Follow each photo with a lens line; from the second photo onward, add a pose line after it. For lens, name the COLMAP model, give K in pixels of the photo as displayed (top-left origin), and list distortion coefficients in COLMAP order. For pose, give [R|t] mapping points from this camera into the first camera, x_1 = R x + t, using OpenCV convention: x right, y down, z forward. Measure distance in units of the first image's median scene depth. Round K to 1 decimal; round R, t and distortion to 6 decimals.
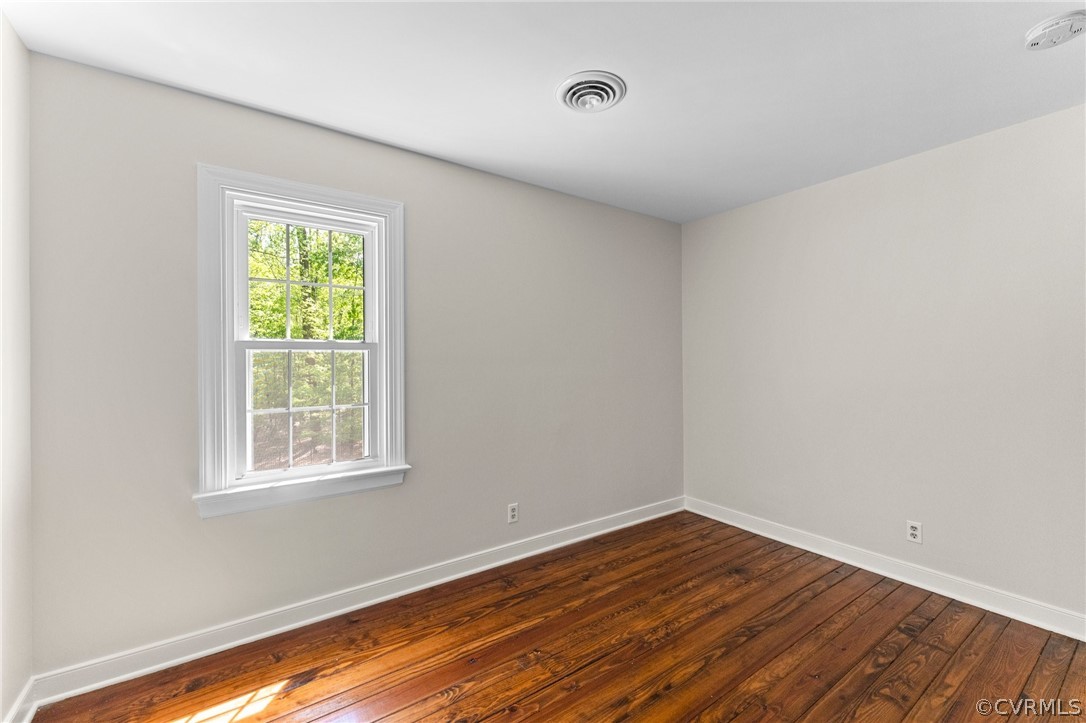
lens RADIAL K [[432.2, 0, 543.0], [0, 432.2, 361.5], [0, 0, 1]] dist [0.000755, -0.000356]
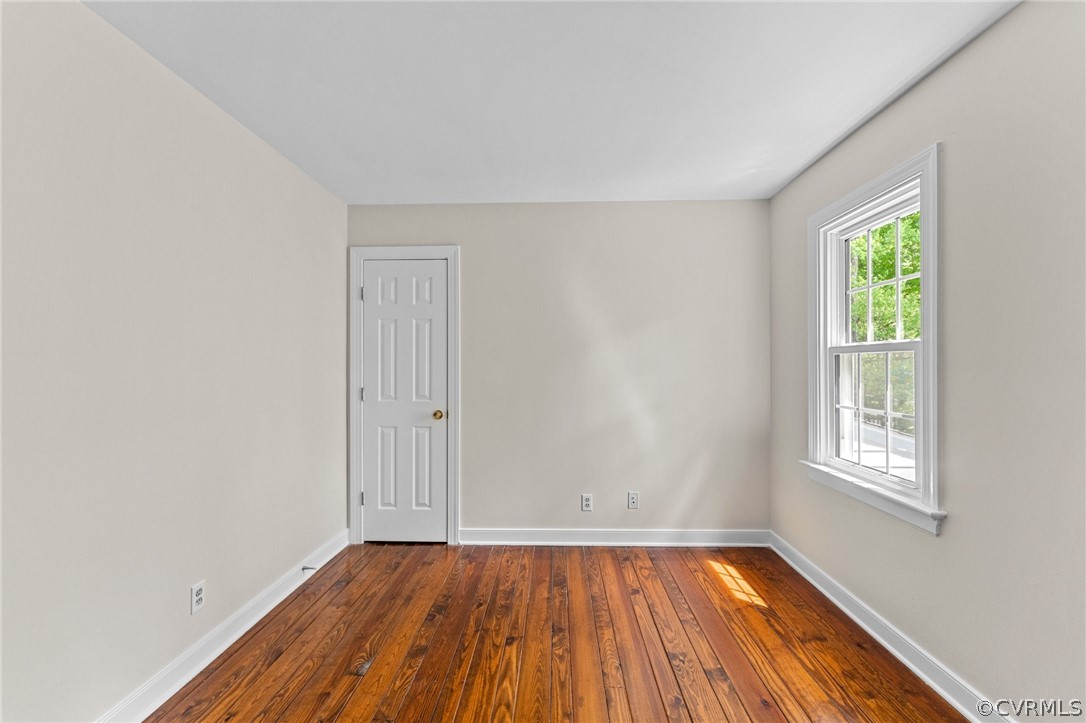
lens RADIAL K [[432.2, 0, 543.0], [0, 432.2, 361.5], [0, 0, 1]] dist [0.000755, -0.000356]
pose [[-0.593234, -0.003234, -0.805024, 0.760875], [0.004154, 0.999966, -0.007079, -0.002447], [0.805019, -0.007544, -0.593201, 1.075294]]
